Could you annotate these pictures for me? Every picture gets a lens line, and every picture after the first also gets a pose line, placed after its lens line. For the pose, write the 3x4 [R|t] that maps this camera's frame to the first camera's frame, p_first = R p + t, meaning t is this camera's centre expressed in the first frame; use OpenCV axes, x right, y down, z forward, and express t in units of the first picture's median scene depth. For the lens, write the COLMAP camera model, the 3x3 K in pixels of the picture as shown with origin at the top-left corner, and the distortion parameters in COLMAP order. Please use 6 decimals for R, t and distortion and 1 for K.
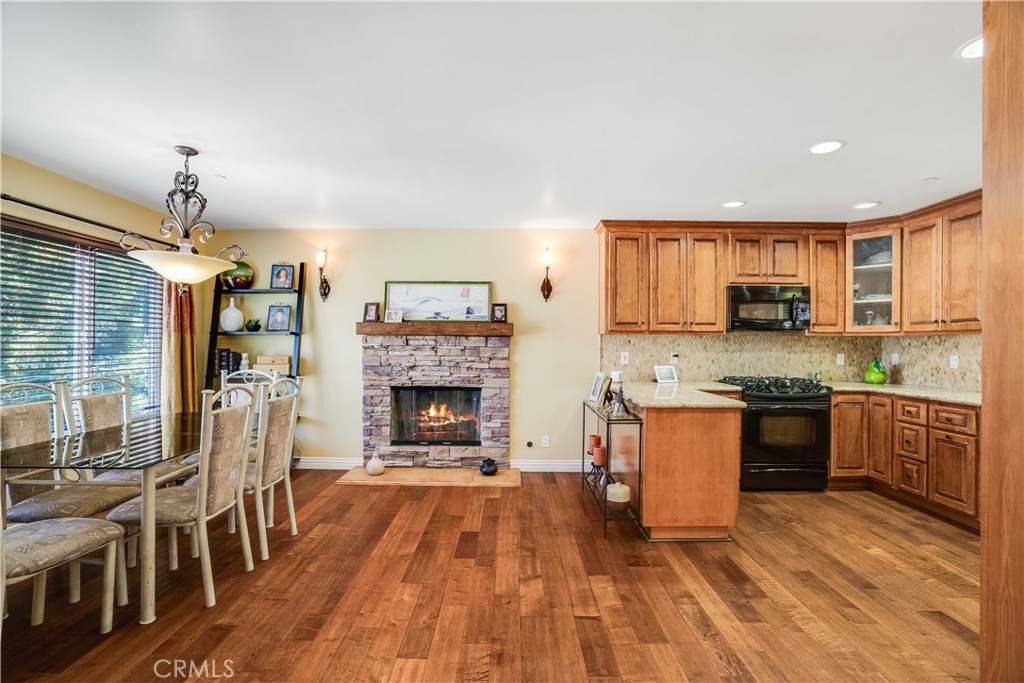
lens RADIAL K [[479.0, 0, 512.0], [0, 479.0, 341.5], [0, 0, 1]] dist [-0.000783, 0.000139]
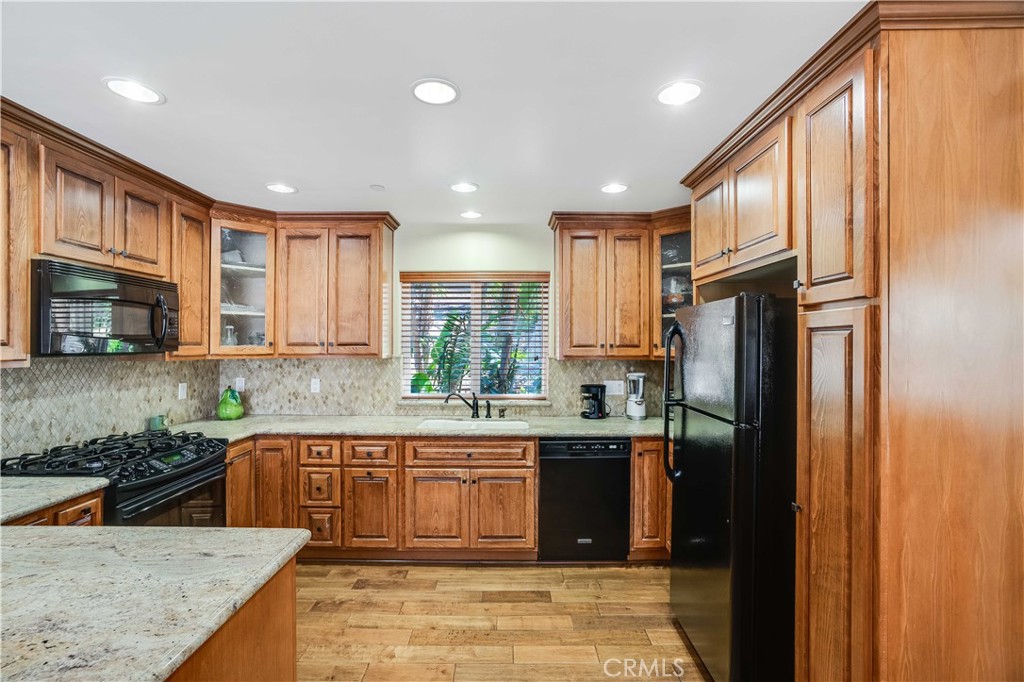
lens RADIAL K [[465.7, 0, 508.3], [0, 465.7, 343.1], [0, 0, 1]] dist [-0.048080, 0.026248]
pose [[-0.000894, -0.006129, 0.999981, 0.020452], [-0.010151, 0.999930, 0.006120, -0.048118], [-0.999948, -0.010146, -0.000956, 0.603562]]
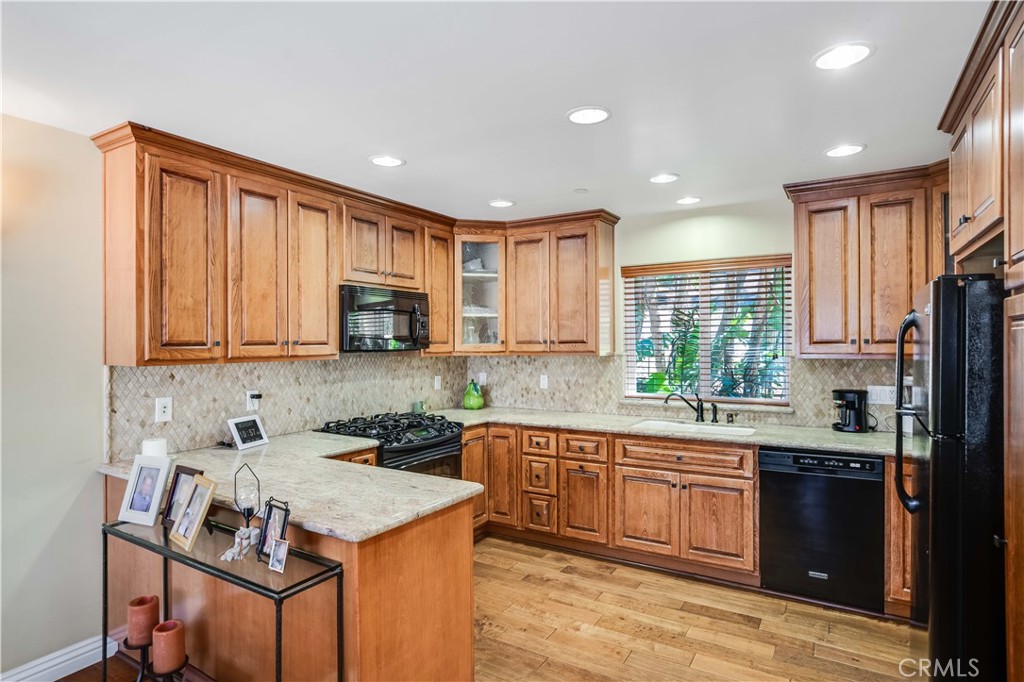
lens RADIAL K [[563.2, 0, 512.0], [0, 563.2, 341.0], [0, 0, 1]] dist [-0.031468, 0.002002]
pose [[0.521159, -0.010103, 0.853400, -0.088655], [0.003824, 0.999948, 0.009503, -0.049905], [-0.853451, -0.001689, 0.521170, 0.440410]]
